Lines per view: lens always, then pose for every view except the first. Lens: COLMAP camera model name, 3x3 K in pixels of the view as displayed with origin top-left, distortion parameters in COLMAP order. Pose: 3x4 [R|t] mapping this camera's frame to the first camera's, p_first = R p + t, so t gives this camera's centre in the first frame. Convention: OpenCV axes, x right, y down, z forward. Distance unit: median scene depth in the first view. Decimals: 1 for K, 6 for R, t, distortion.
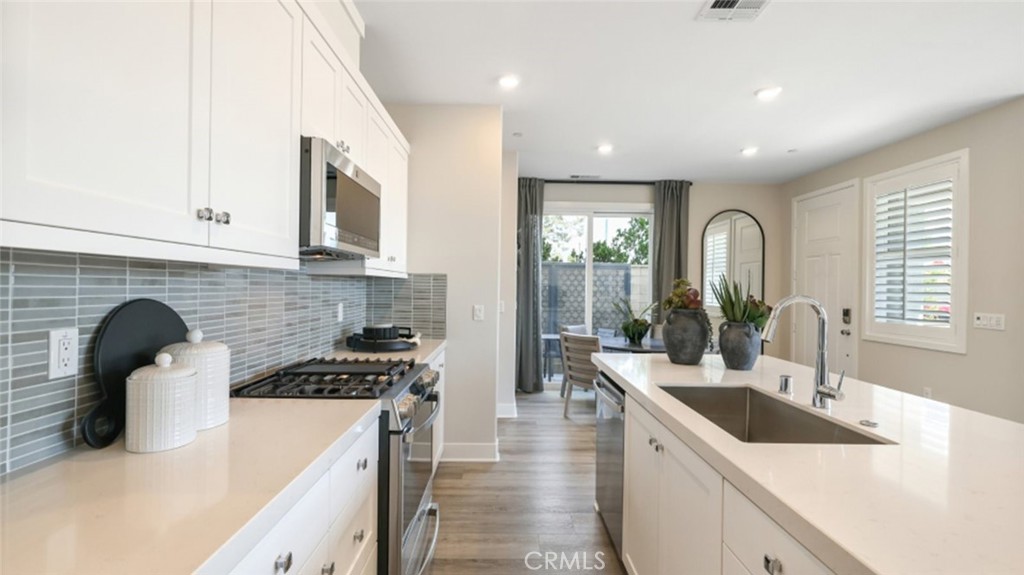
lens RADIAL K [[447.8, 0, 510.1], [0, 447.8, 286.6], [0, 0, 1]] dist [0.000292, 0.000204]
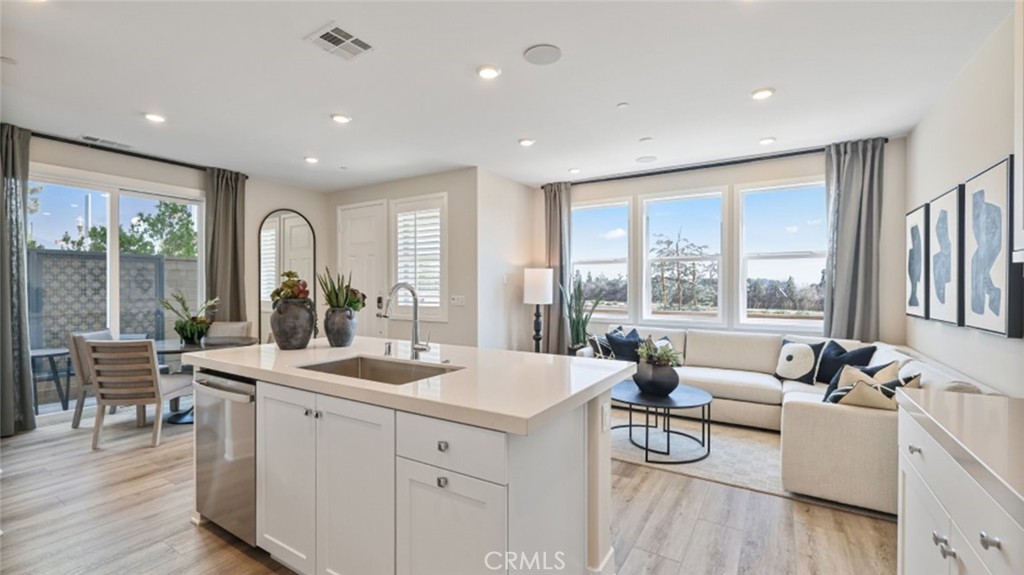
lens RADIAL K [[433.3, 0, 508.3], [0, 433.3, 287.0], [0, 0, 1]] dist [0.001771, 0.000258]
pose [[0.544057, -0.015510, 0.838905, -0.239219], [0.008144, 0.999880, 0.013205, 0.012587], [-0.839009, -0.000352, 0.544118, -0.018477]]
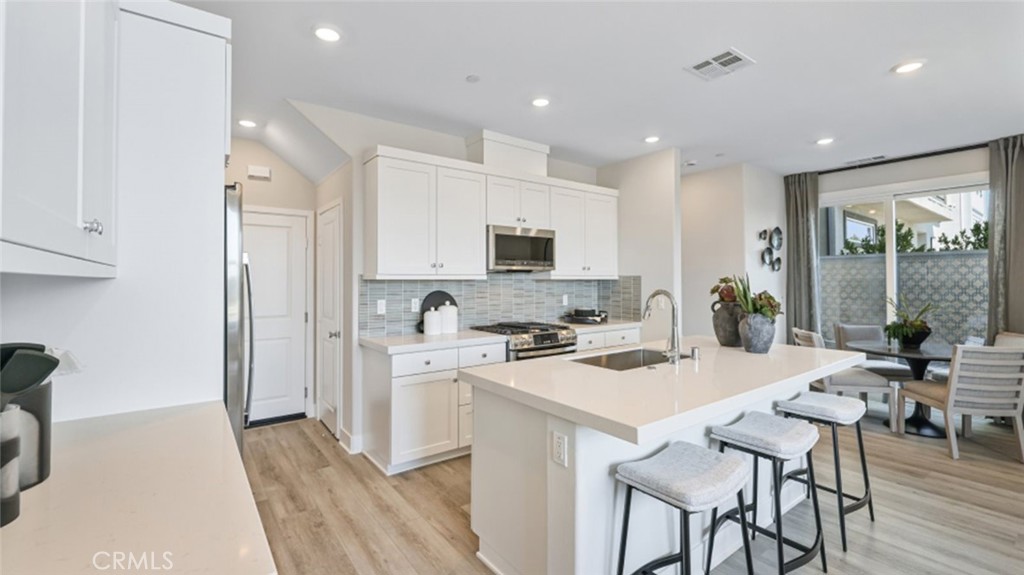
lens RADIAL K [[435.5, 0, 510.6], [0, 435.5, 272.1], [0, 0, 1]] dist [0.002438, 0.000623]
pose [[0.590499, -0.031766, -0.806413, 1.149071], [0.010566, 0.999444, -0.031633, -0.000795], [0.806969, 0.010159, 0.590507, -0.230536]]
